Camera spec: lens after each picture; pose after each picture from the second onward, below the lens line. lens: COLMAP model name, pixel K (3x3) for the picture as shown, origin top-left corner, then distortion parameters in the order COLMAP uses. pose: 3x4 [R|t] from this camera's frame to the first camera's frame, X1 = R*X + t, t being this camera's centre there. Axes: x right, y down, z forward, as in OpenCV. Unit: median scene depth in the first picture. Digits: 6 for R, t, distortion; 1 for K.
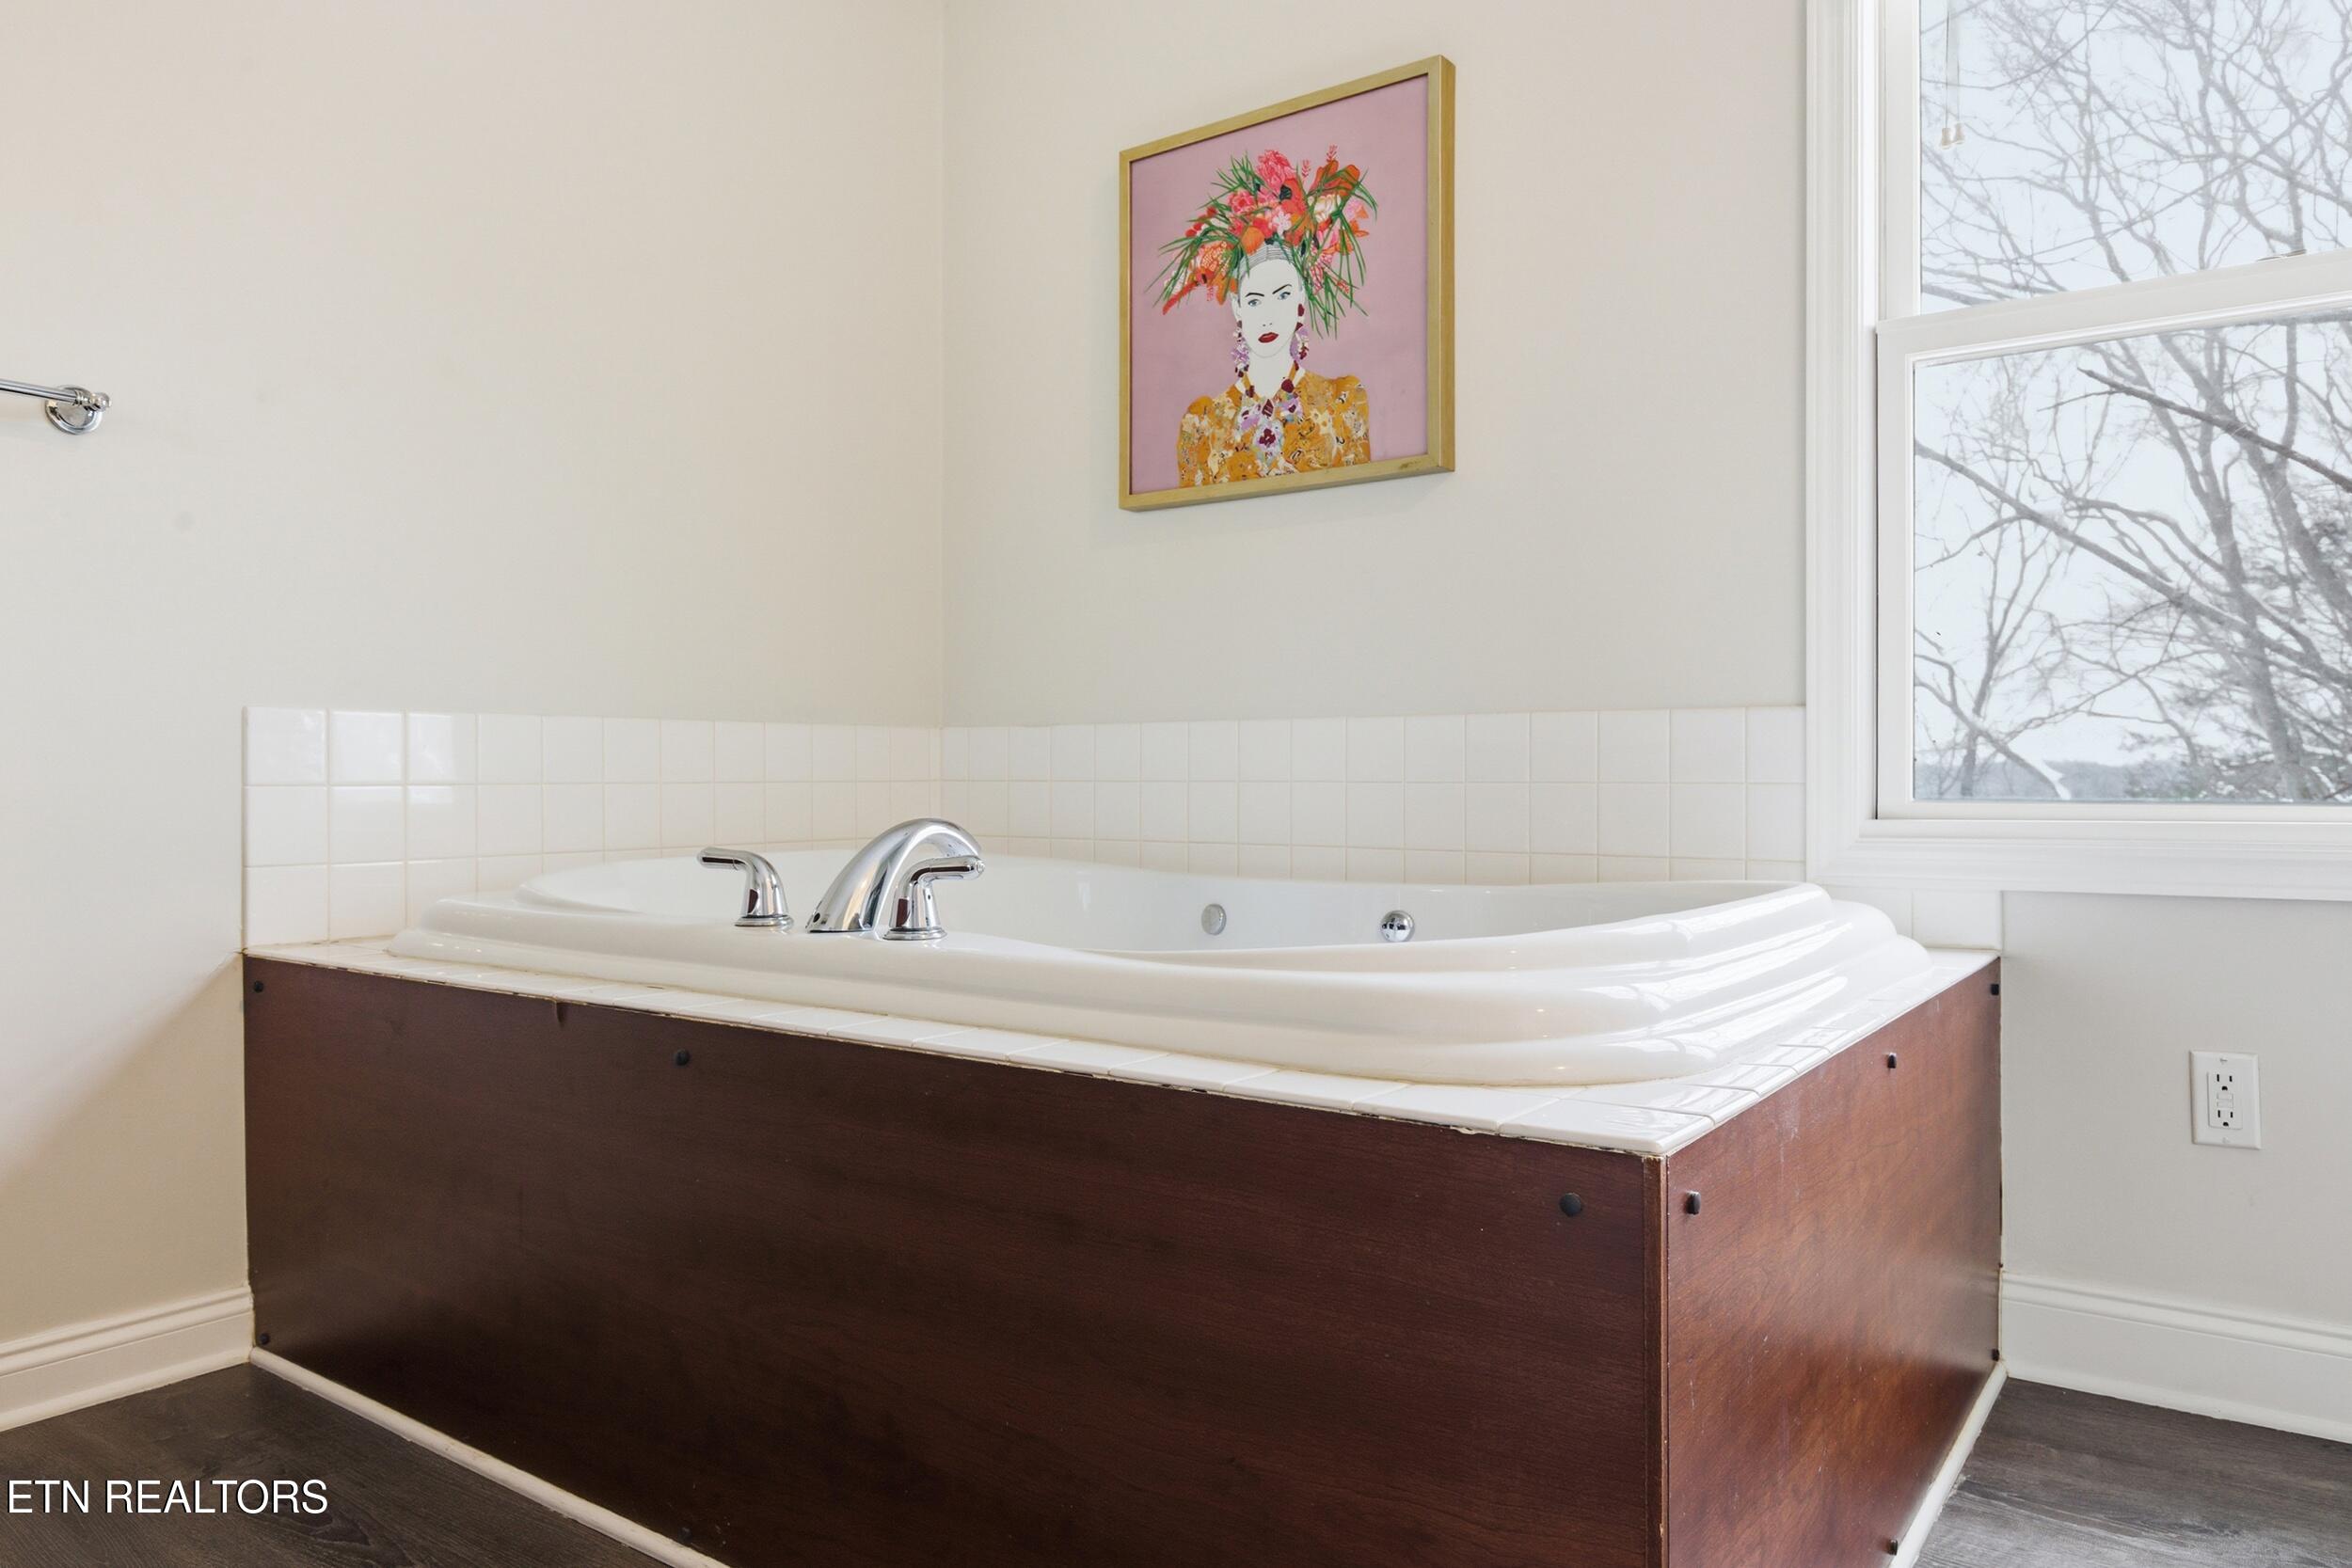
lens RADIAL K [[1539.8, 0, 1186.1], [0, 1539.8, 780.2], [0, 0, 1]] dist [0.001096, -0.005066]
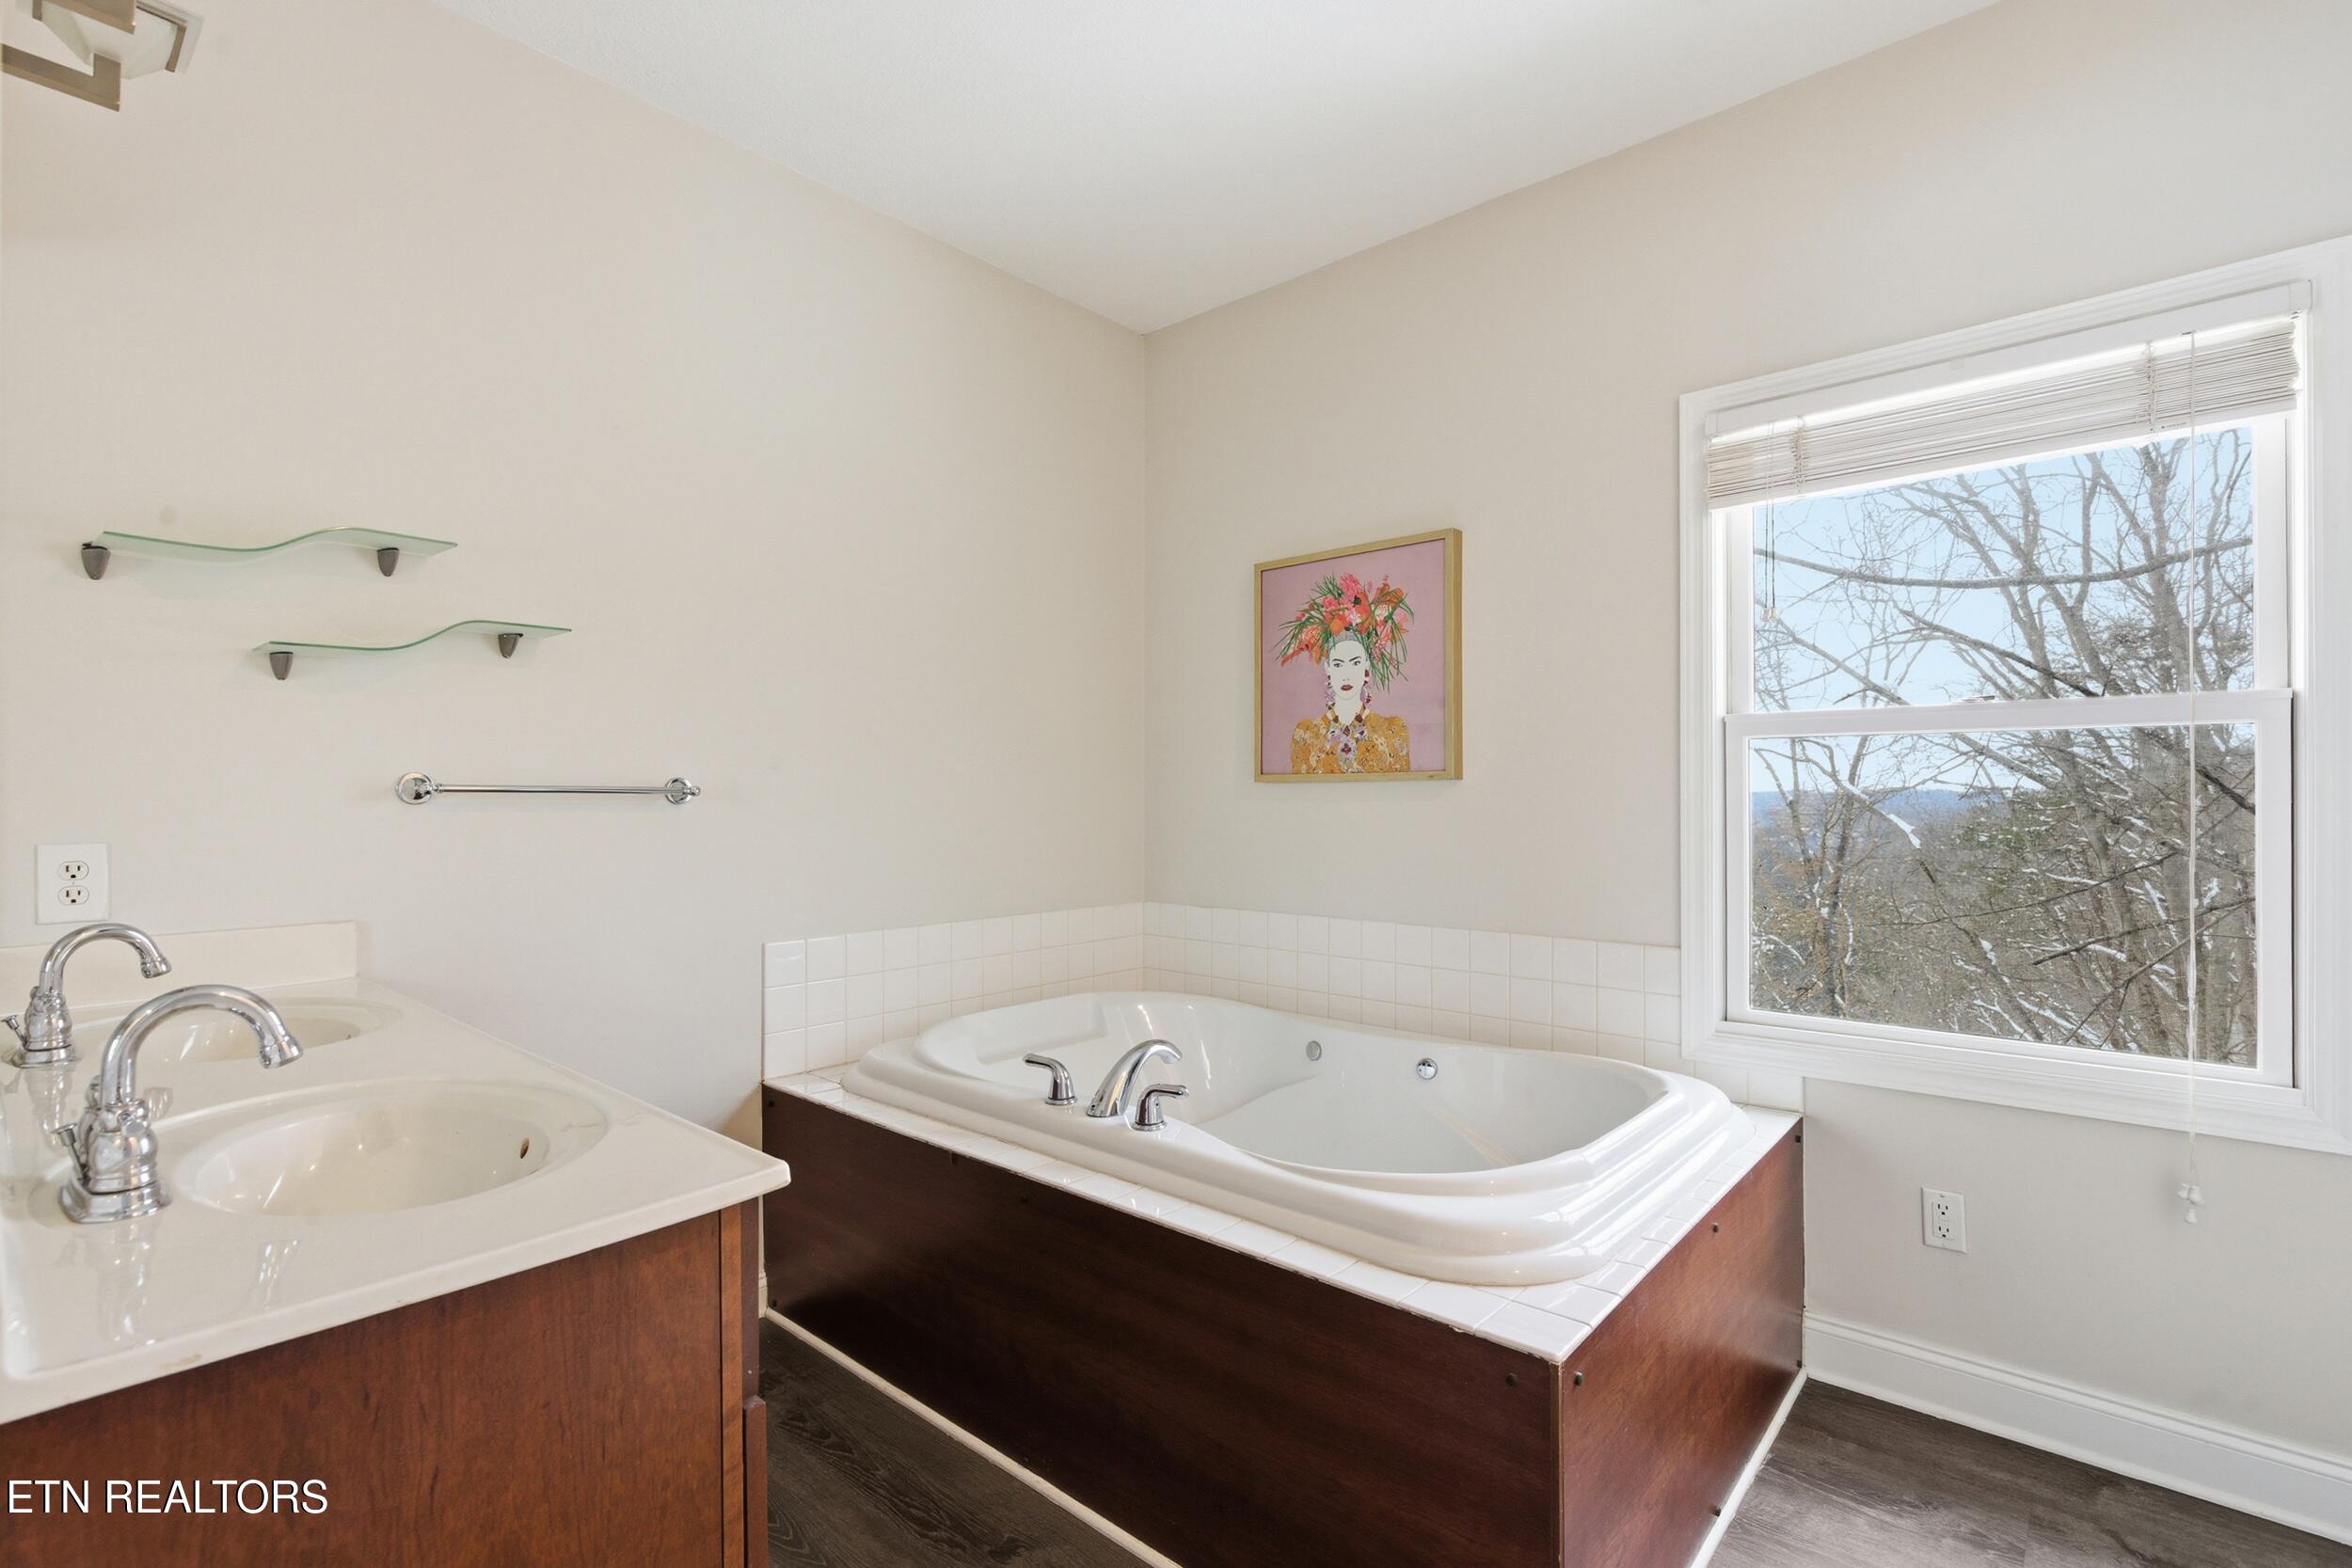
lens RADIAL K [[1064.2, 0, 1190.8], [0, 1064.2, 791.9], [0, 0, 1]] dist [0.002056, 0.000509]
pose [[0.996111, -0.001806, -0.088086, -0.012392], [0.001437, 0.999990, -0.004248, -0.176940], [0.088093, 0.004105, 0.996104, -0.142078]]
